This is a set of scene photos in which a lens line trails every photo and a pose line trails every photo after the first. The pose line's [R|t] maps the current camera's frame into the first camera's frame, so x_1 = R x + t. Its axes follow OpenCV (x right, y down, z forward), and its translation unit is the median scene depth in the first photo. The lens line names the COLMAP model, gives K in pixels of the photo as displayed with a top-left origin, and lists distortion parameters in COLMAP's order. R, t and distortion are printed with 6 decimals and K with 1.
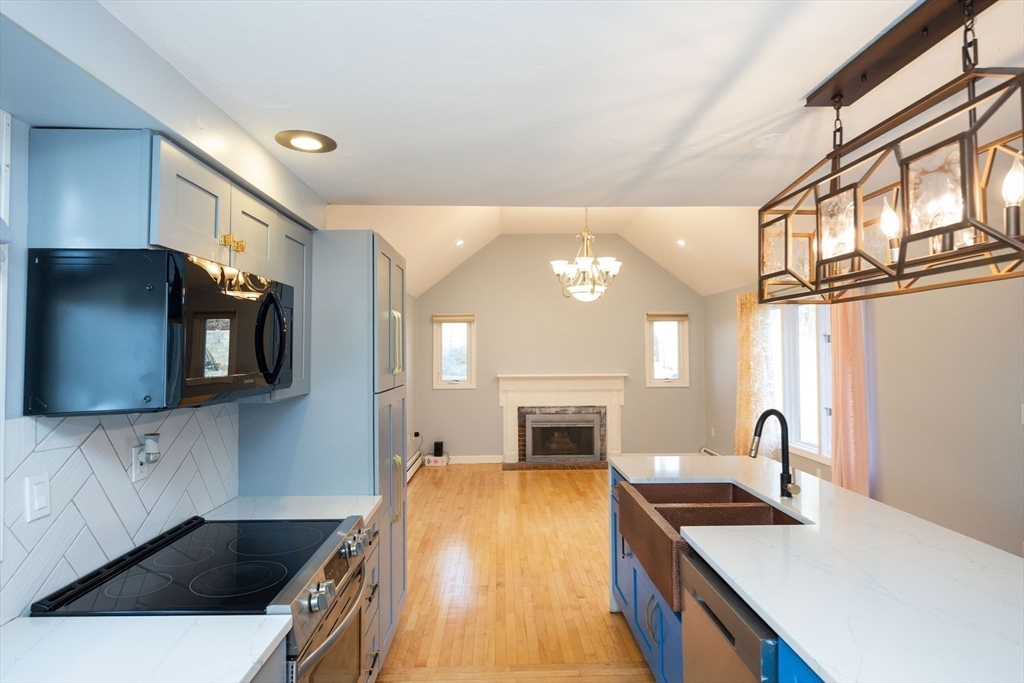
lens RADIAL K [[558.6, 0, 512.0], [0, 558.6, 341.5], [0, 0, 1]] dist [0.000217, -0.000651]
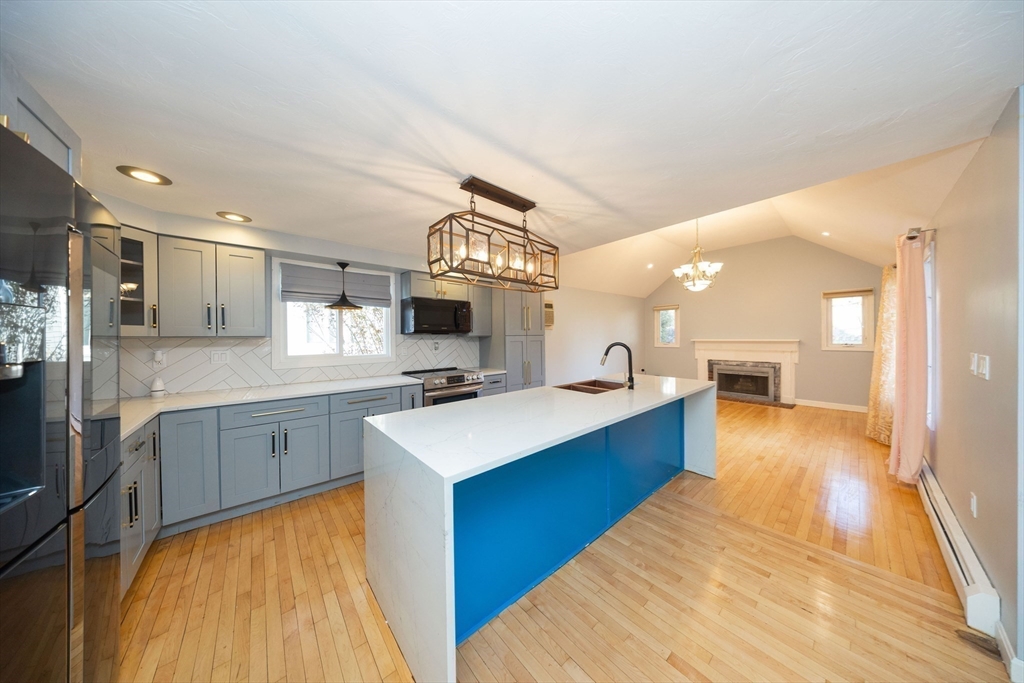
lens RADIAL K [[296.7, 0, 515.2], [0, 296.7, 338.3], [0, 0, 1]] dist [-0.000131, -0.000007]
pose [[0.635810, 0.004658, -0.771832, 0.318755], [0.021296, 0.999495, 0.023574, 0.023161], [0.771552, -0.031426, 0.635390, 0.024213]]
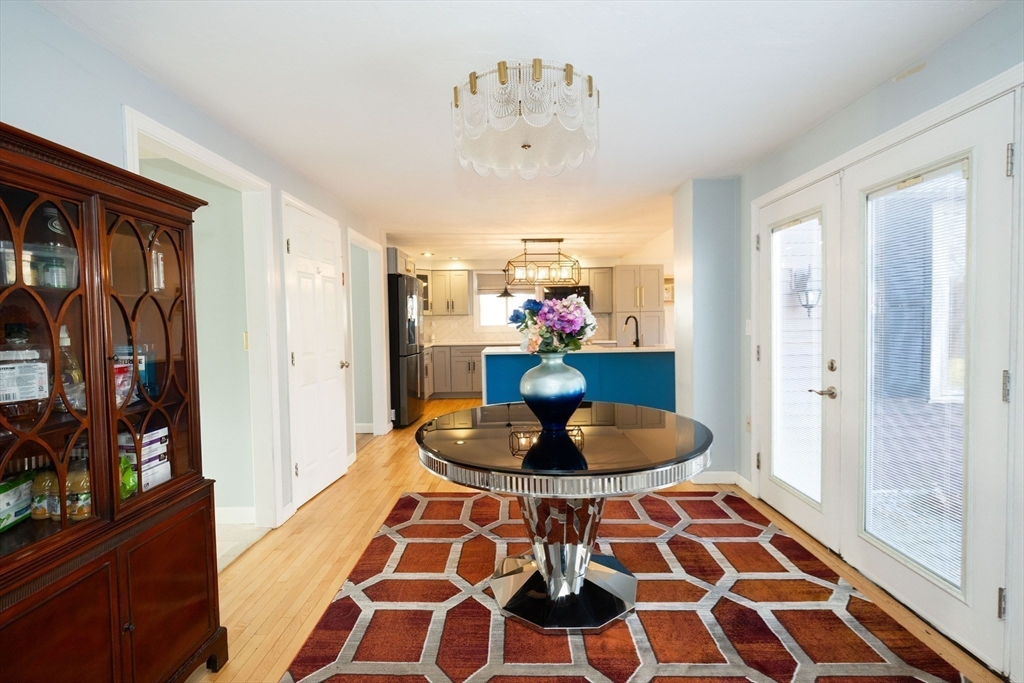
lens RADIAL K [[485.1, 0, 512.0], [0, 485.1, 341.5], [0, 0, 1]] dist [0.000028, -0.000003]
pose [[-0.040774, 0.047511, -0.998038, 0.918695], [0.040338, 0.998133, 0.045868, 0.035739], [0.998354, -0.038388, -0.042614, 0.153529]]
